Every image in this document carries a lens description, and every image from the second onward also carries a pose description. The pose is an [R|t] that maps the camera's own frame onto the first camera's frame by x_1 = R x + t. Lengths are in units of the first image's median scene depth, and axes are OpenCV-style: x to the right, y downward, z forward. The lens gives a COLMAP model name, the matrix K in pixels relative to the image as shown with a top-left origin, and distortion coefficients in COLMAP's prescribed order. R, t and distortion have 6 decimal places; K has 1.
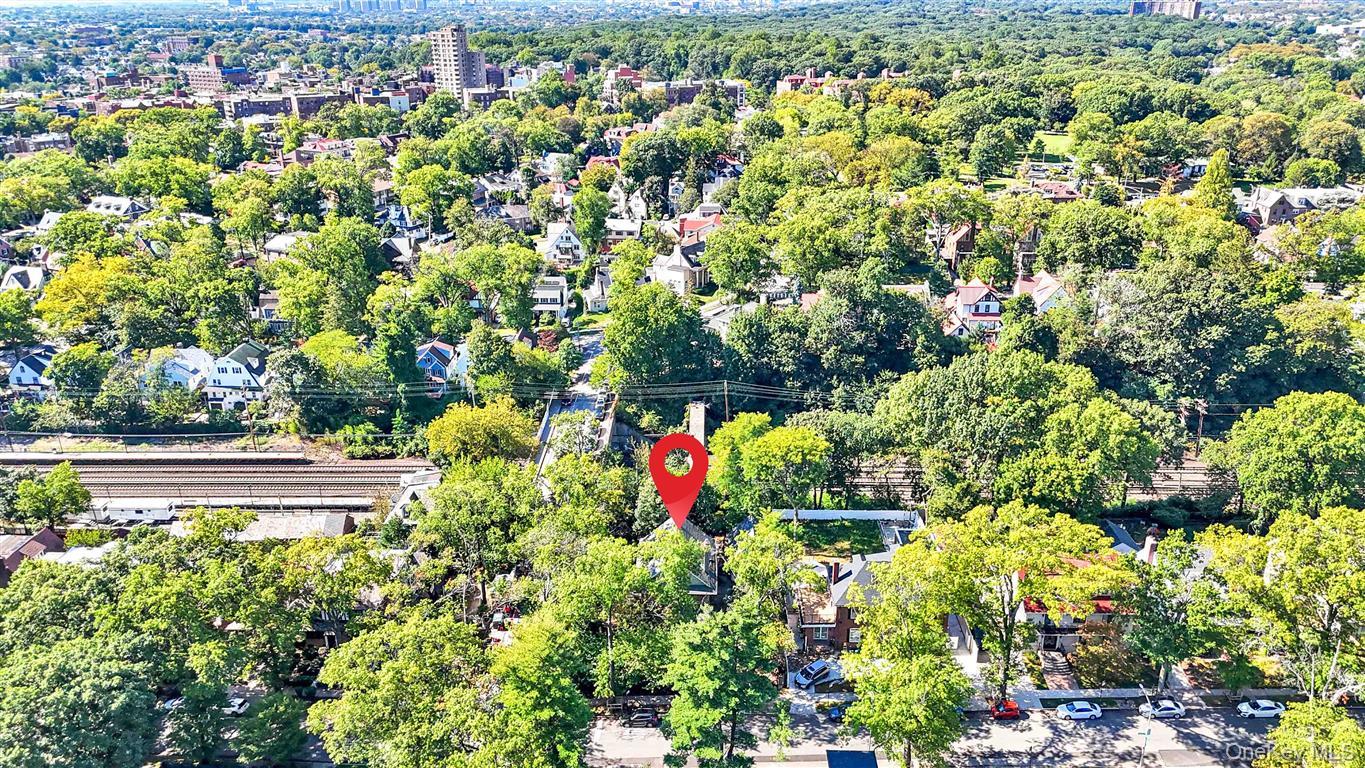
lens RADIAL K [[1002.0, 0, 682.5], [0, 1002.0, 384.0], [0, 0, 1]] dist [0.075052, -0.070058]
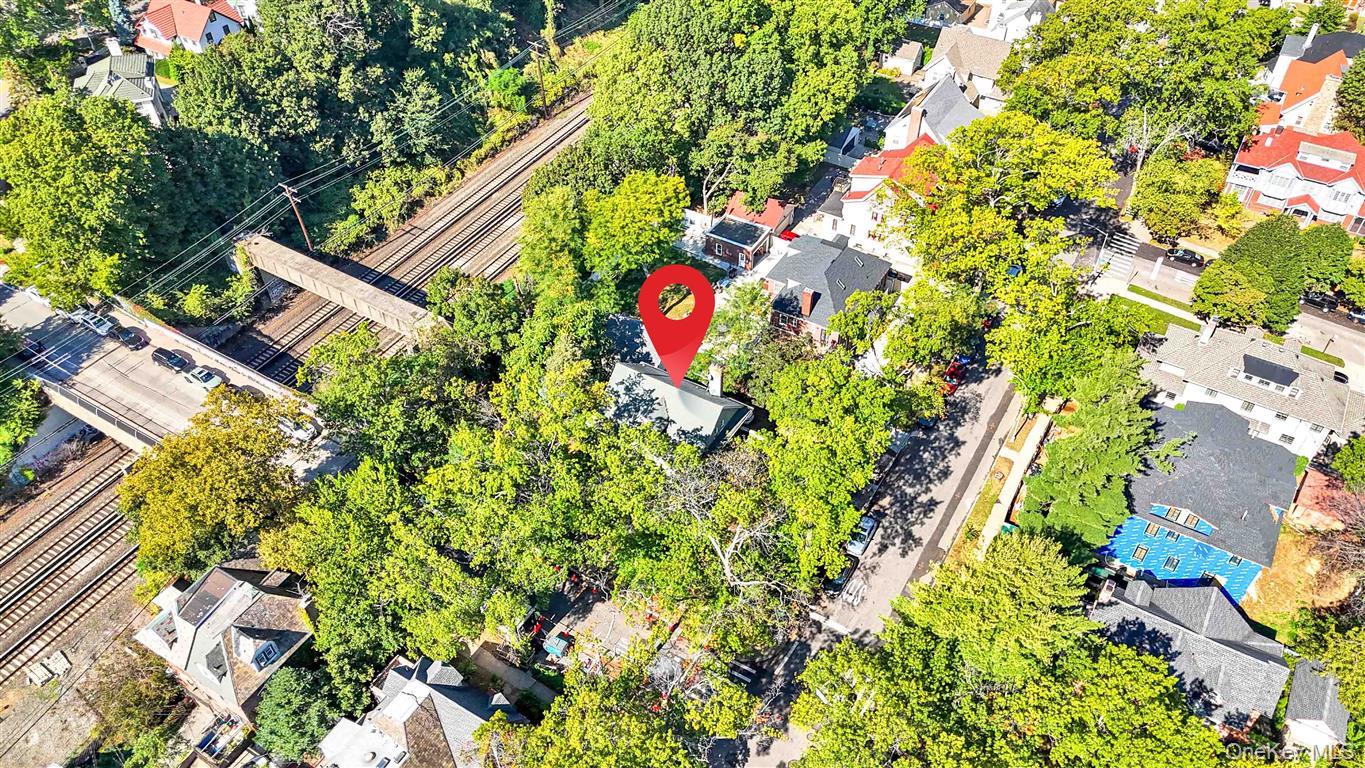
lens RADIAL K [[1003.0, 0, 682.5], [0, 1003.0, 384.0], [0, 0, 1]] dist [0.065073, -0.068766]
pose [[0.495366, -0.601480, 0.626766, -0.310300], [0.316083, 0.796856, 0.514891, -0.151850], [-0.809138, -0.056949, 0.584853, 0.373828]]
